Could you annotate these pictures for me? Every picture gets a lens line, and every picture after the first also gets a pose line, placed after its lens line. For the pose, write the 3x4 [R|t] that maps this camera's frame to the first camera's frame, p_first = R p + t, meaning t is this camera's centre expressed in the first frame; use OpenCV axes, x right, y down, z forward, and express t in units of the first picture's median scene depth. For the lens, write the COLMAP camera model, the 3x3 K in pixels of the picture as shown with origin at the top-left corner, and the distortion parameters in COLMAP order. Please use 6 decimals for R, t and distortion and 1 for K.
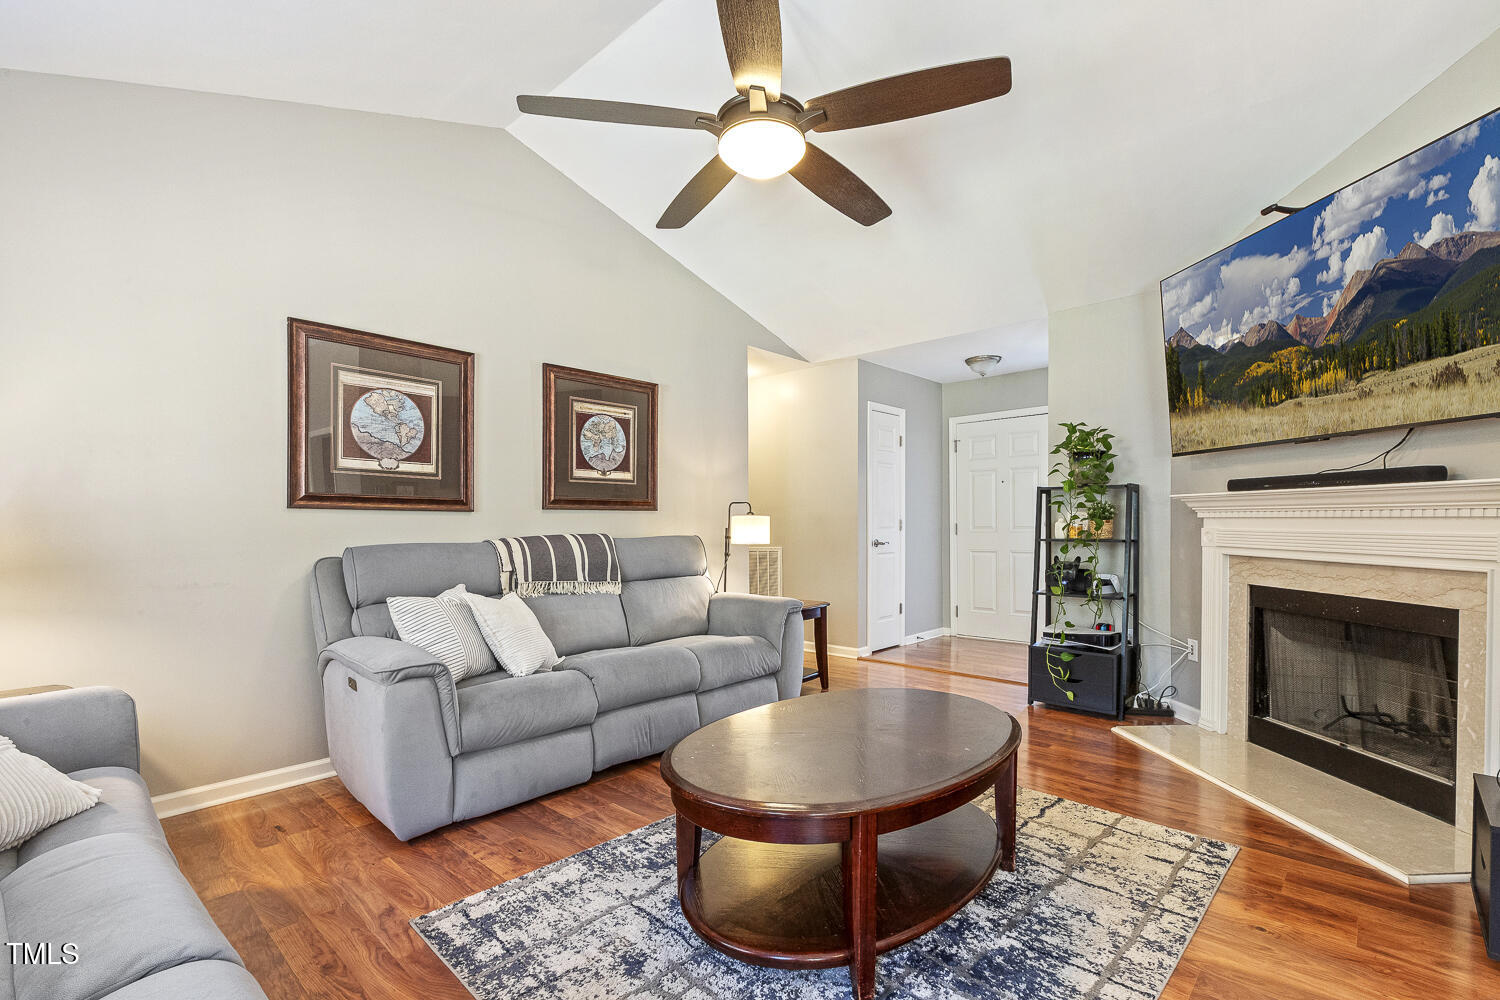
lens RADIAL K [[684.0, 0, 751.5], [0, 684.0, 524.0], [0, 0, 1]] dist [0.000733, -0.000120]
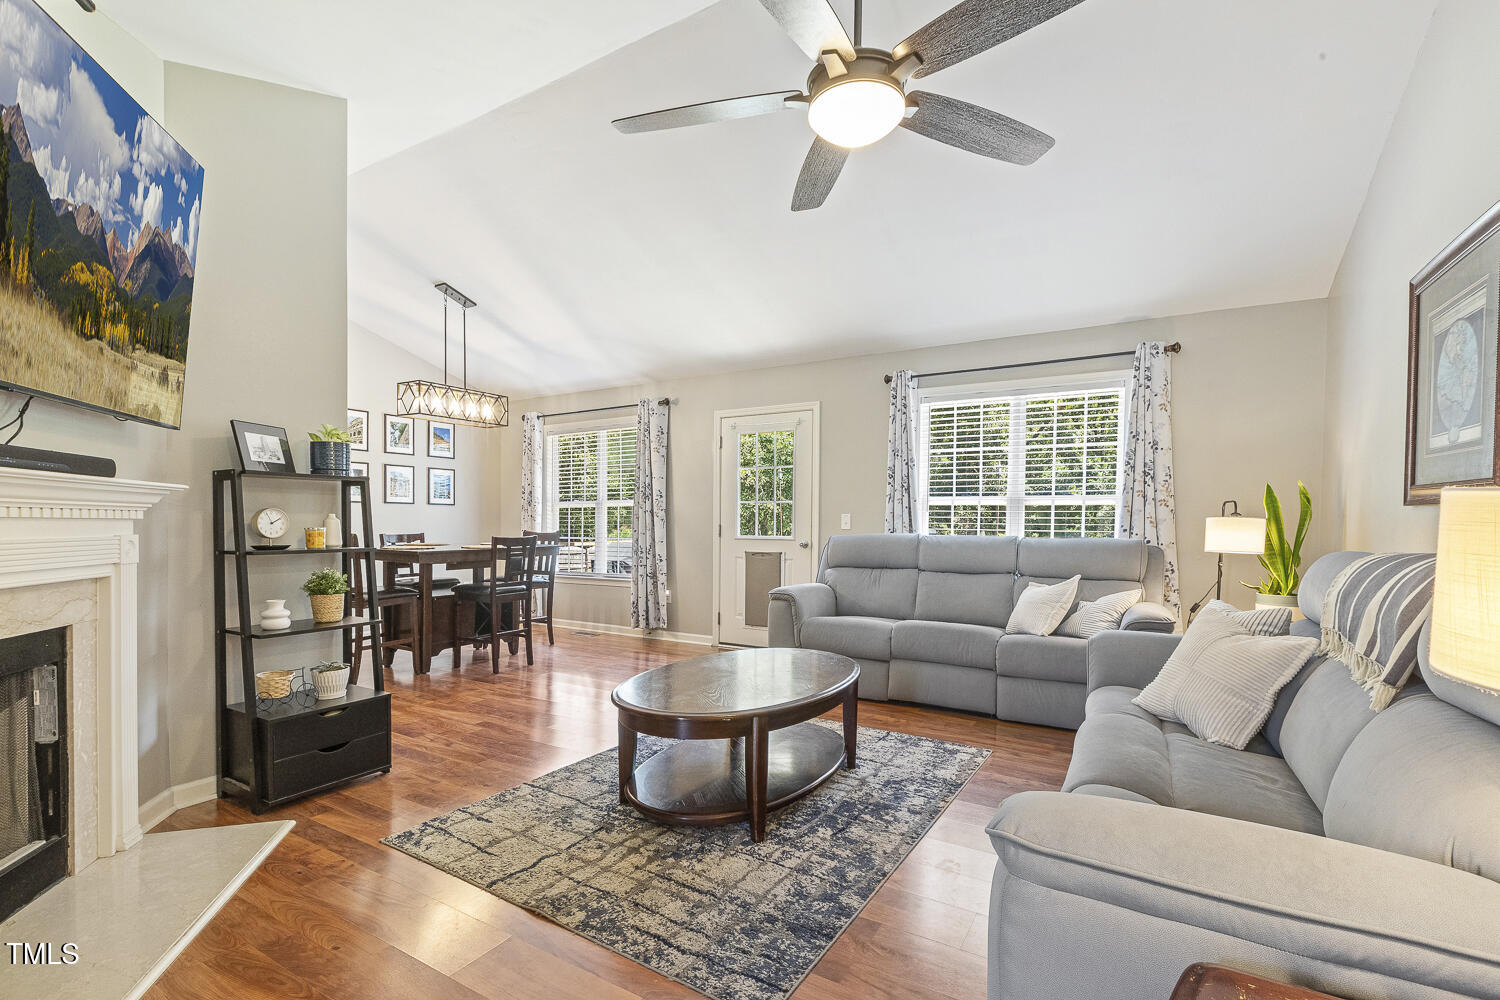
lens RADIAL K [[684.0, 0, 748.2], [0, 684.0, 503.8], [0, 0, 1]] dist [0.000733, -0.000120]
pose [[-0.980564, -0.003787, -0.196163, 0.402185], [0.000862, 0.999721, -0.023610, -0.008726], [0.196198, -0.023321, -0.980287, 2.282626]]
